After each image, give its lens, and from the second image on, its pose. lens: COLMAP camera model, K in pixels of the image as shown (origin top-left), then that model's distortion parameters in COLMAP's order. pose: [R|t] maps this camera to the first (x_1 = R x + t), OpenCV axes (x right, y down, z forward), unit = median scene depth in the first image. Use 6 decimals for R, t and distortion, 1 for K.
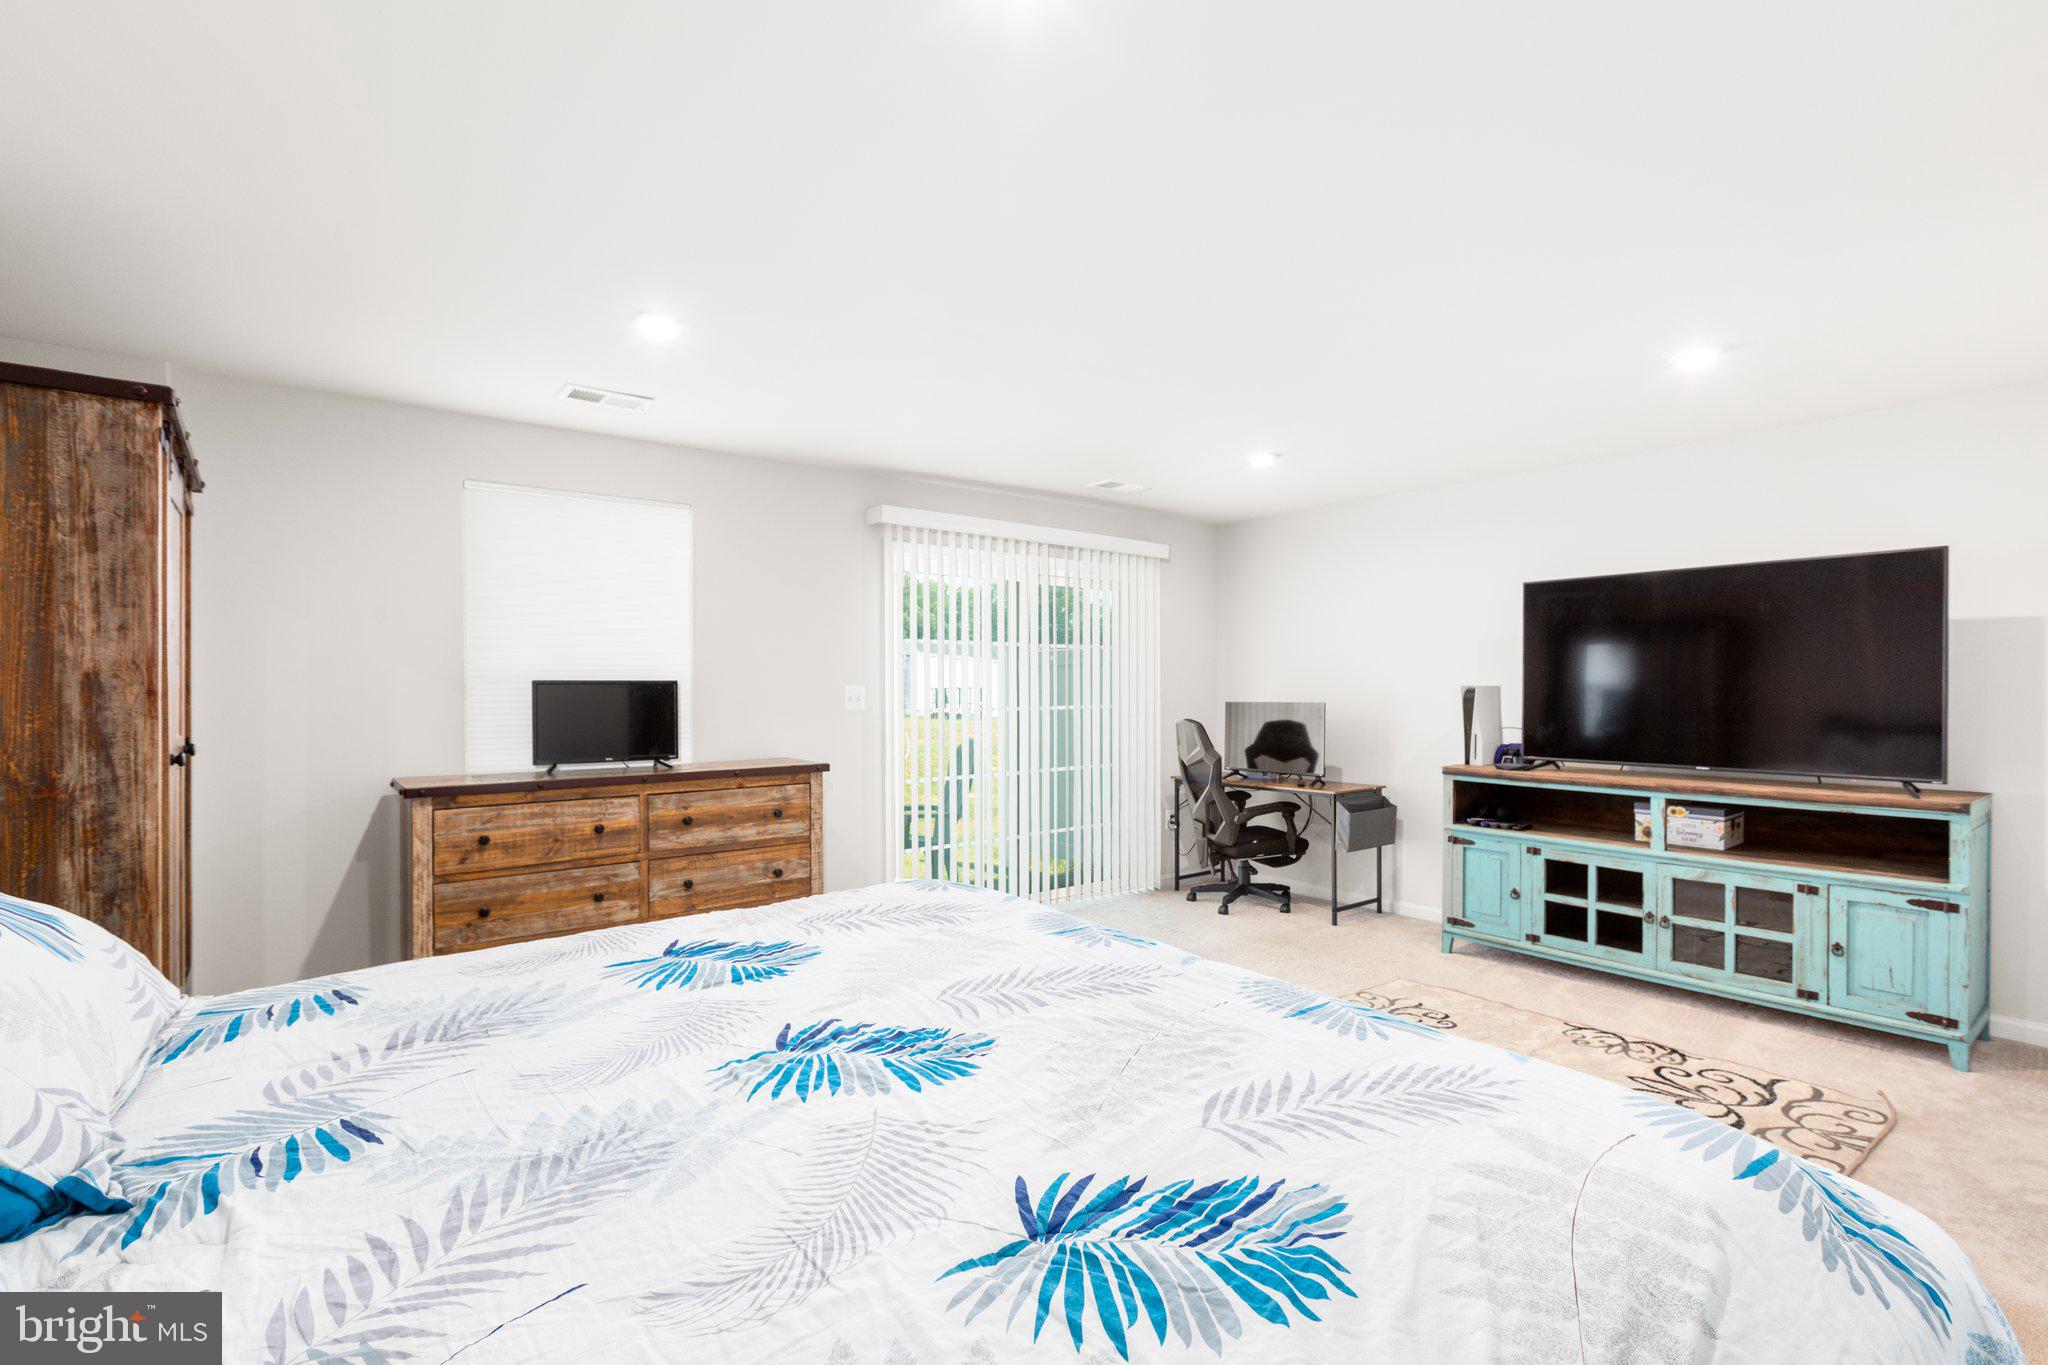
lens RADIAL K [[940.0, 0, 1024.0], [0, 940.0, 682.5], [0, 0, 1]] dist [0.000086, -0.000791]
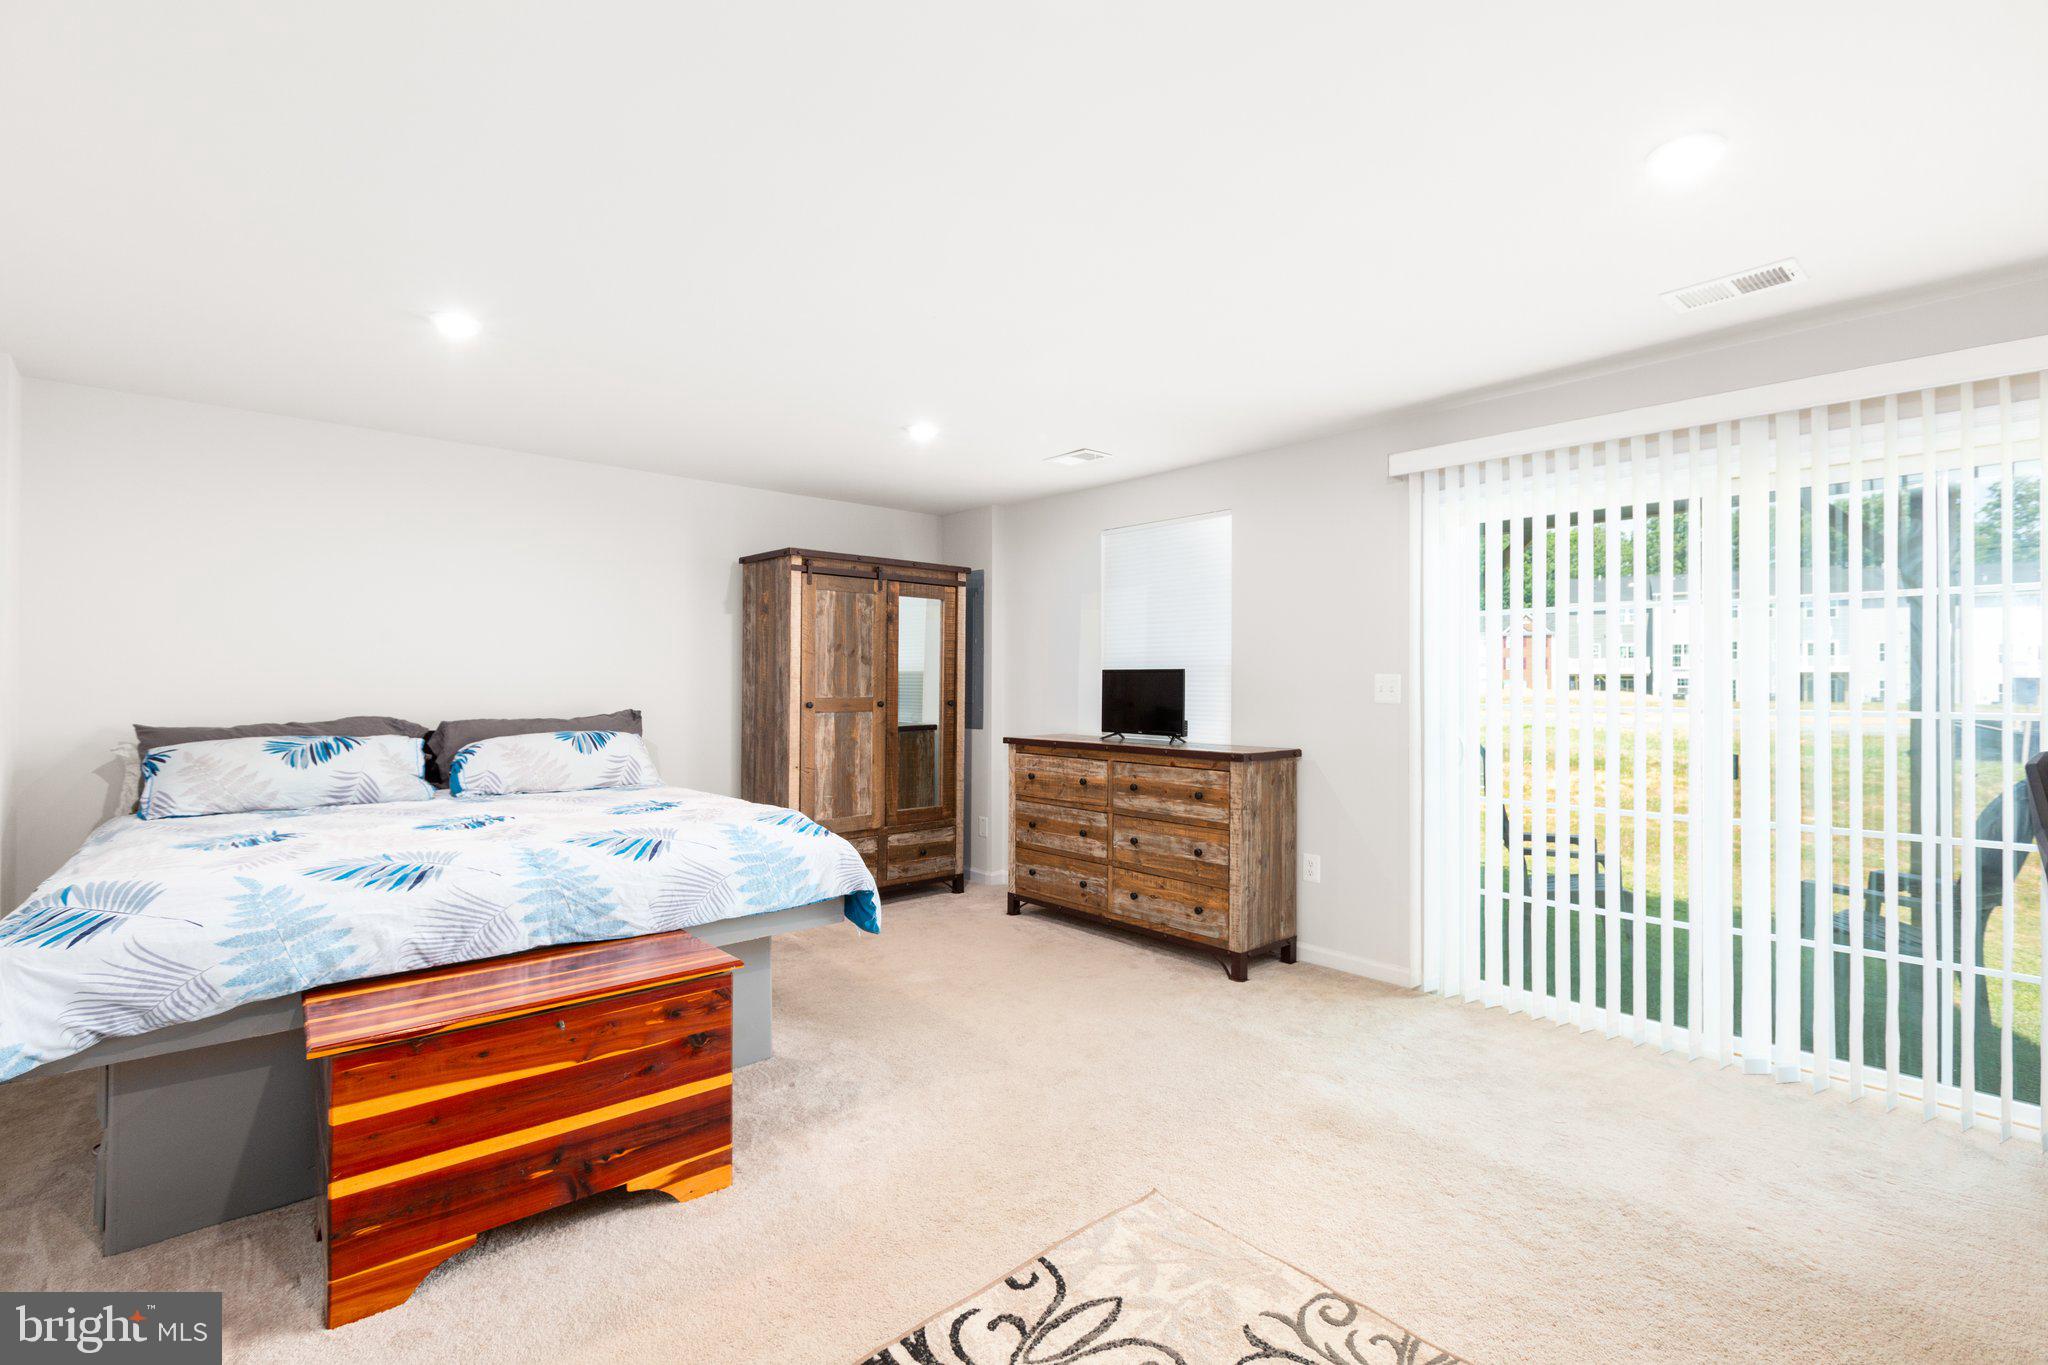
lens RADIAL K [[940.0, 0, 1024.0], [0, 940.0, 682.5], [0, 0, 1]] dist [0.000086, -0.000791]
pose [[0.074965, 0.008063, -0.997154, 0.805505], [0.000844, 0.999966, 0.008149, 0.005950], [0.997186, -0.001452, 0.074956, 0.774292]]
